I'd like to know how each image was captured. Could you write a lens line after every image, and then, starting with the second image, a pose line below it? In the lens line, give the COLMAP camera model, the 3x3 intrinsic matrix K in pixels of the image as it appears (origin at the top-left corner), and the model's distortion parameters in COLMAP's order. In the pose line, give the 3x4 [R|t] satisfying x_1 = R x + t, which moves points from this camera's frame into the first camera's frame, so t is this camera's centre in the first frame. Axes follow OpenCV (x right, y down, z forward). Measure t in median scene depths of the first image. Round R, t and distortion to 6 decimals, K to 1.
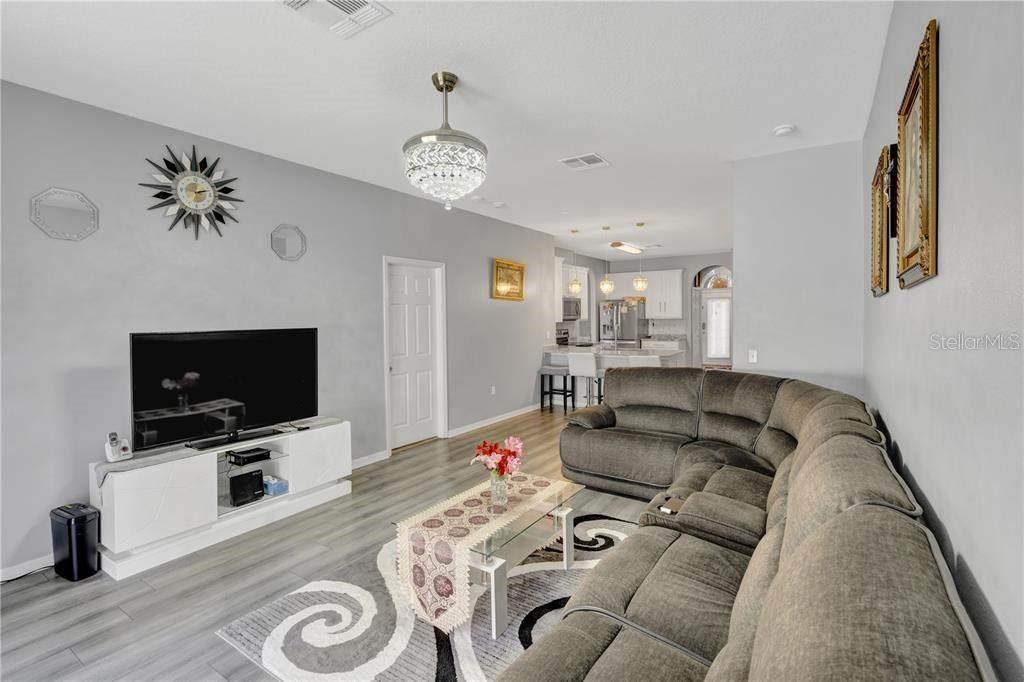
lens RADIAL K [[475.6, 0, 511.1], [0, 475.6, 325.5], [0, 0, 1]] dist [-0.003392, 0.000030]
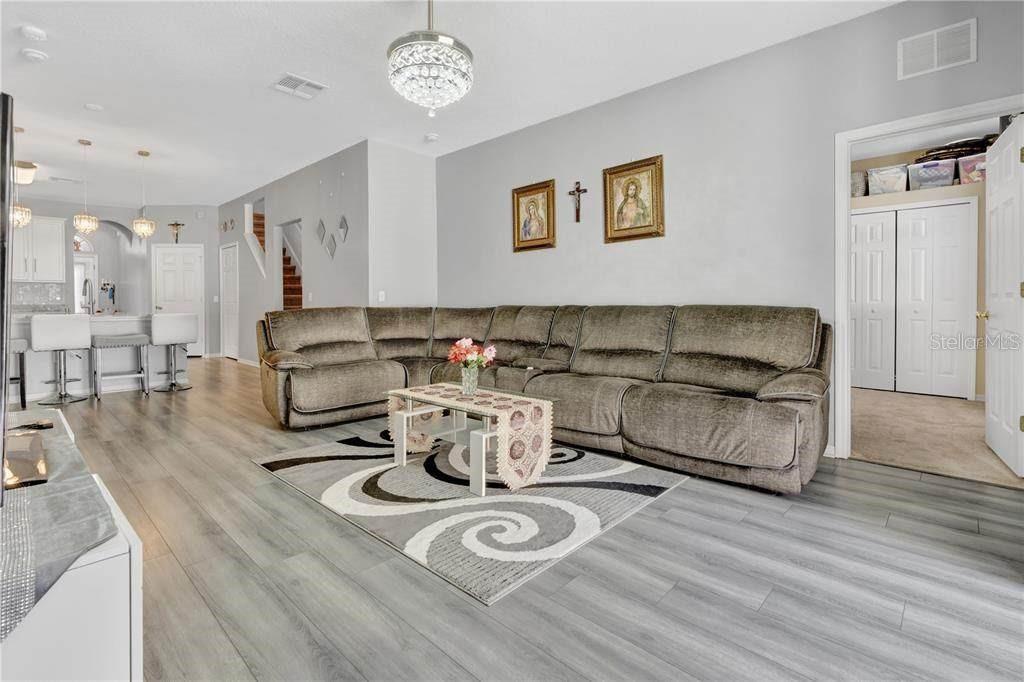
lens RADIAL K [[477.8, 0, 507.1], [0, 477.8, 307.2], [0, 0, 1]] dist [-0.004029, -0.000153]
pose [[0.170036, 0.001728, 0.985436, -0.823628], [0.017861, 0.999829, -0.004835, 0.123306], [-0.985276, 0.018423, 0.169976, 0.519636]]
